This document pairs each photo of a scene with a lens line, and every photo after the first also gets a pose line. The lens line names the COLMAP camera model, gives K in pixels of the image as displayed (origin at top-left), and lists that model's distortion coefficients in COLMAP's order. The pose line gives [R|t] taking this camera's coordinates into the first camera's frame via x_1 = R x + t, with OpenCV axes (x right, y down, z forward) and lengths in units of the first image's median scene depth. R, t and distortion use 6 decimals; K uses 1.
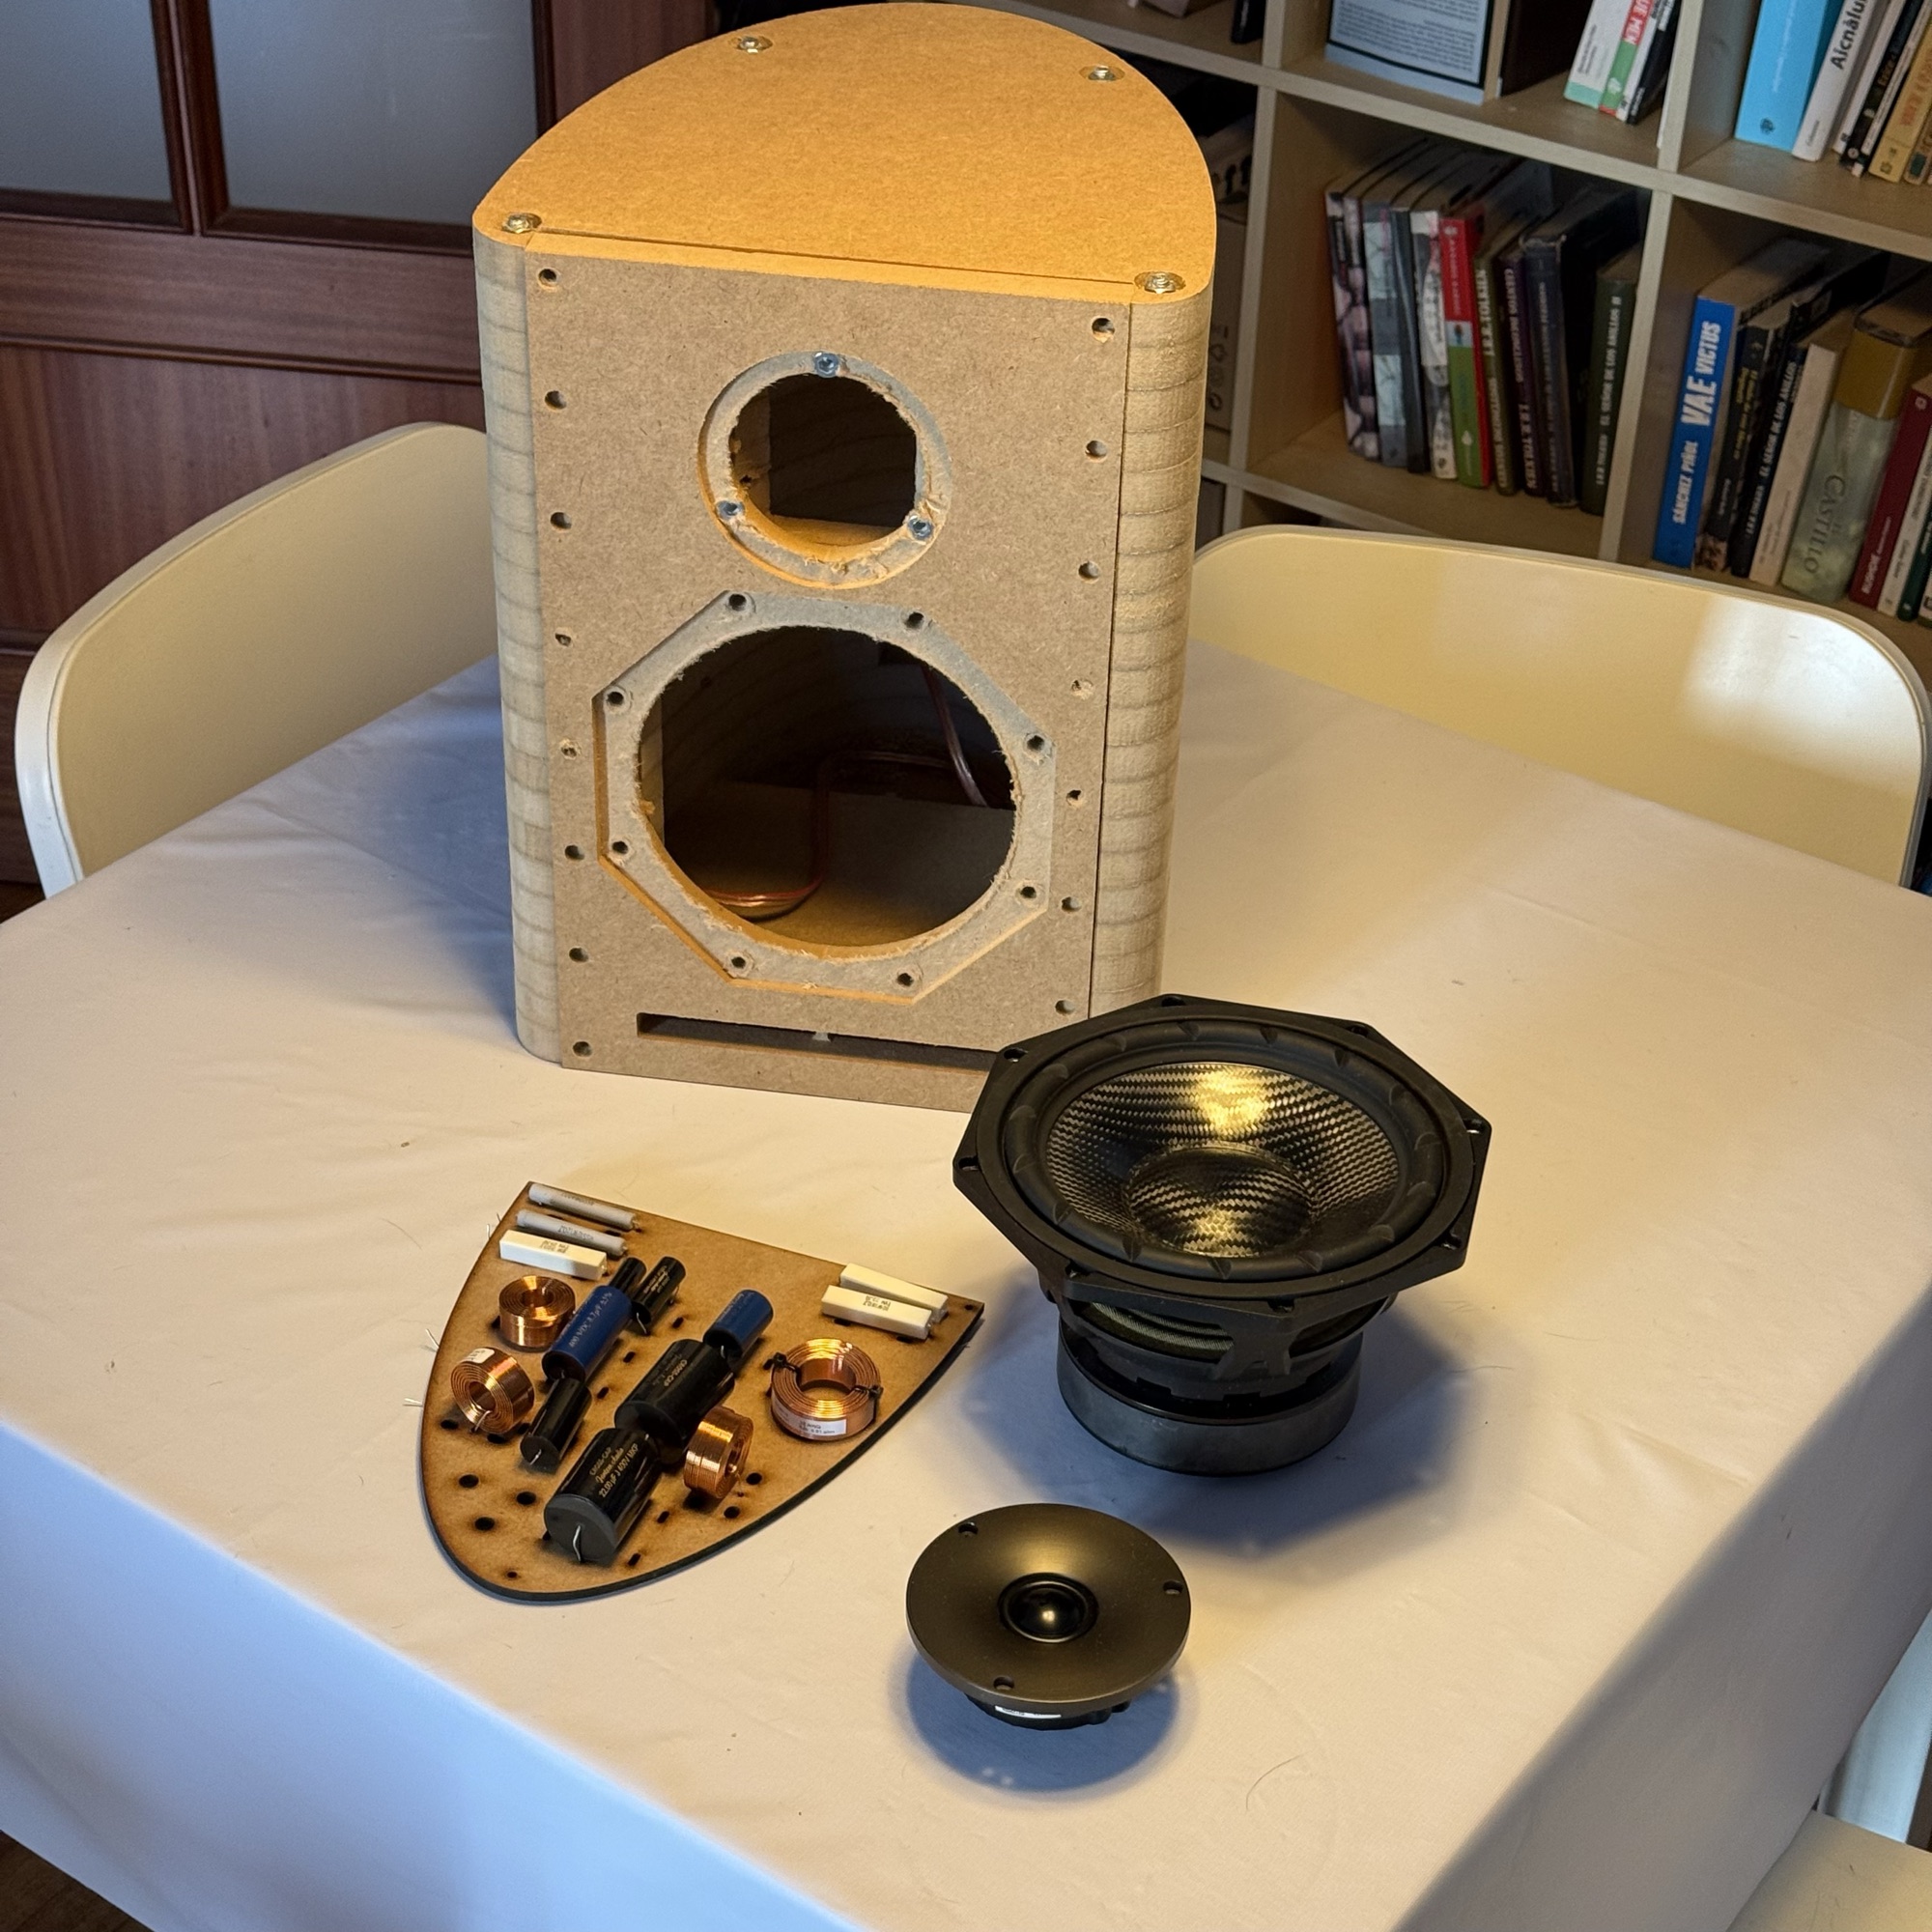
lens RADIAL K [[3597.4, 0, 953.0], [0, 3597.4, 966.4], [0, 0, 1]] dist [0.126274, 0.000000]
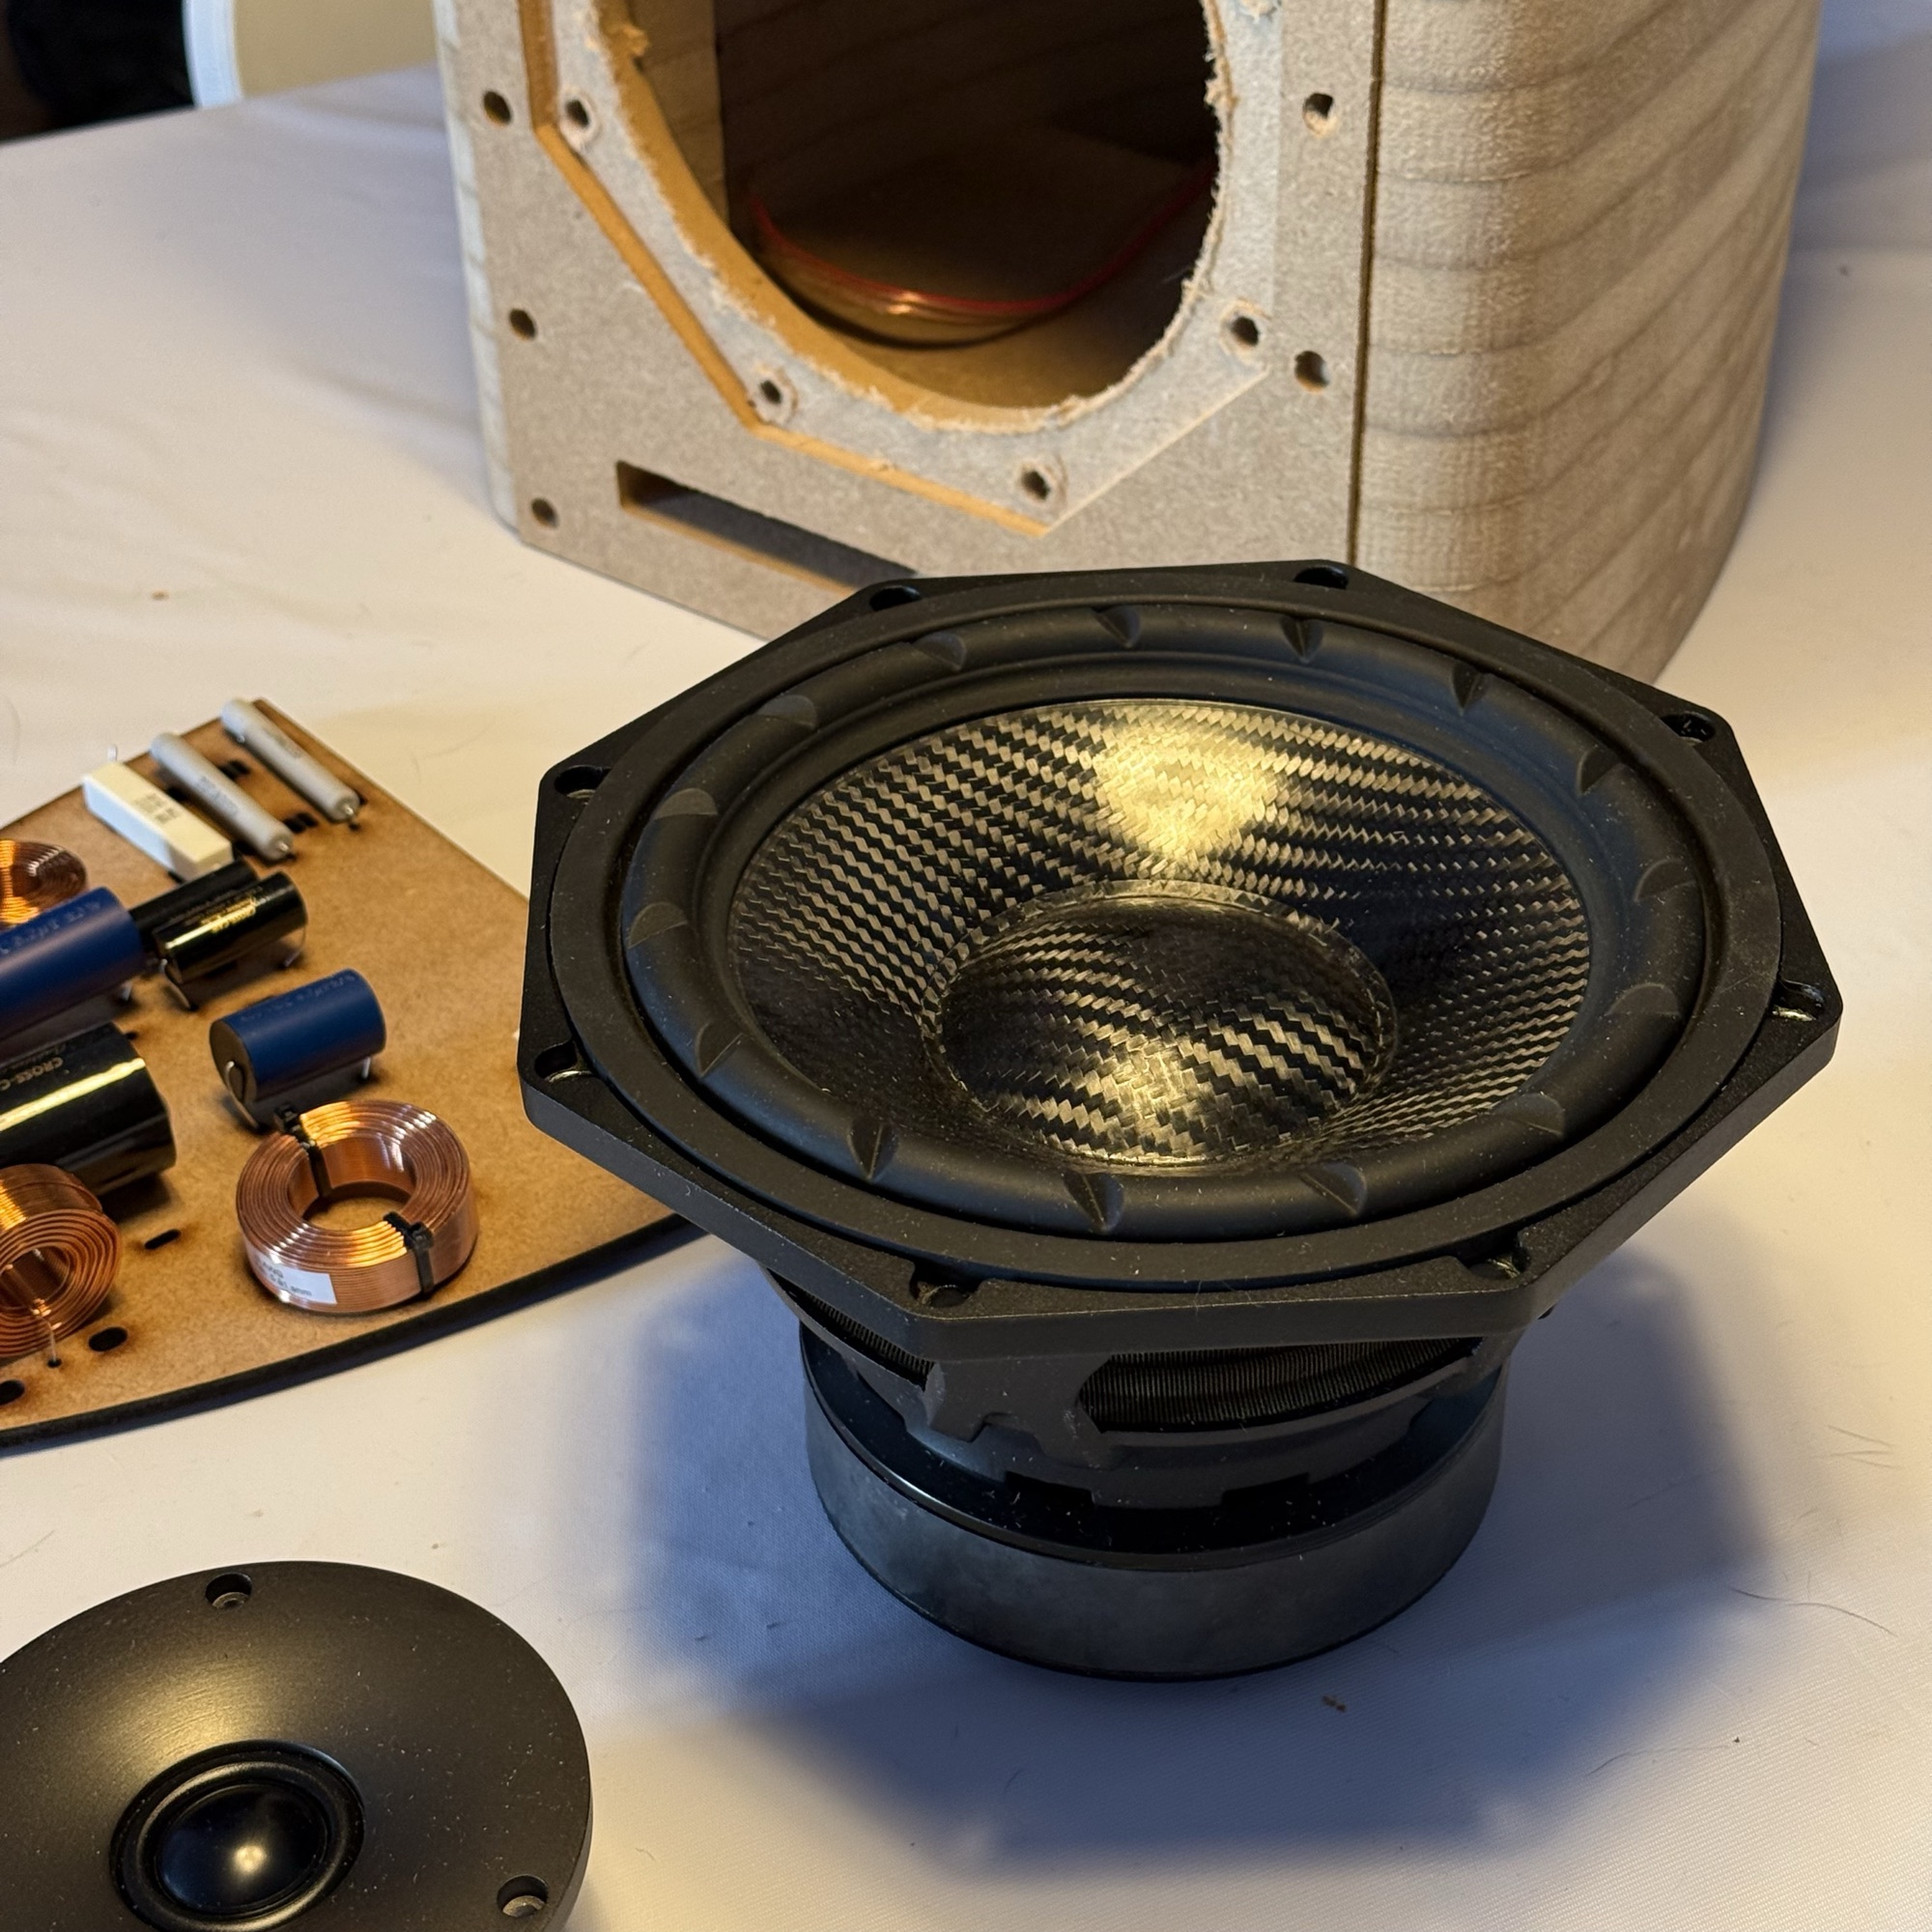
lens RADIAL K [[3597.4, 0, 980.3], [0, 3597.4, 978.5], [0, 0, 1]] dist [0.126274, 0.000000]
pose [[0.882221, 0.250079, -0.398932, 0.207448], [-0.225798, 0.968213, 0.107603, 0.019047], [0.413160, -0.004852, 0.910645, 0.579086]]
